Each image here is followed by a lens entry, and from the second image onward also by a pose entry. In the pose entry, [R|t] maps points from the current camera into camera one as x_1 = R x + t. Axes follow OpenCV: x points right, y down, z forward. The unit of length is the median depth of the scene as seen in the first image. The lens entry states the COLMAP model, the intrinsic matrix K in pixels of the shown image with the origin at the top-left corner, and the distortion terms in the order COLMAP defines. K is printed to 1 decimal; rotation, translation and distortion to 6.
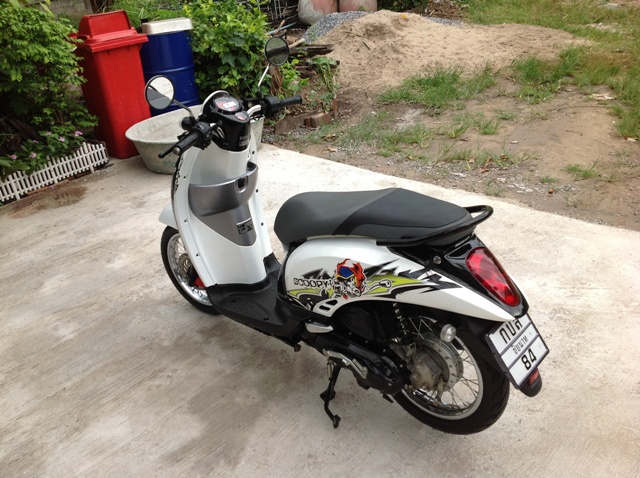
lens RADIAL K [[606.6, 0, 320.0], [0, 606.6, 239.0], [0, 0, 1]] dist [0.109190, -0.259492]
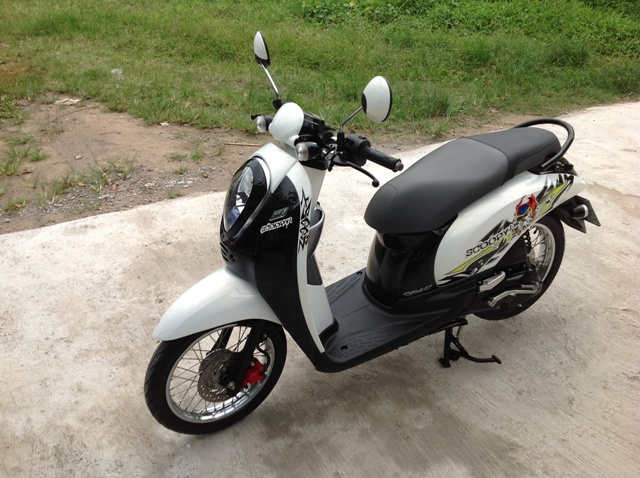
lens RADIAL K [[606.6, 0, 320.0], [0, 606.6, 239.0], [0, 0, 1]] dist [0.109190, -0.259492]
pose [[0.364721, -0.393924, 0.843684, -0.925867], [0.418156, 0.878882, 0.229591, -0.271212], [-0.831940, 0.269055, 0.485269, 0.682164]]
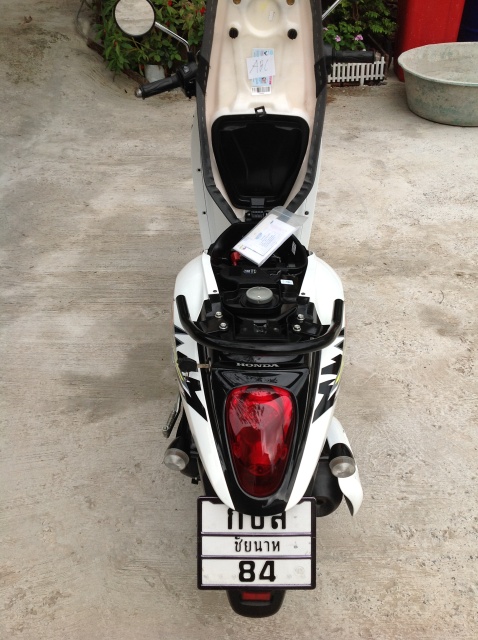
lens RADIAL K [[606.6, 0, 239.0], [0, 606.6, 320.0], [0, 0, 1]] dist [0.109190, -0.259492]
pose [[0.638277, 0.531457, -0.556917, 0.461402], [-0.363956, 0.845821, 0.390029, -0.232890], [0.678335, -0.046253, 0.733295, 0.437744]]
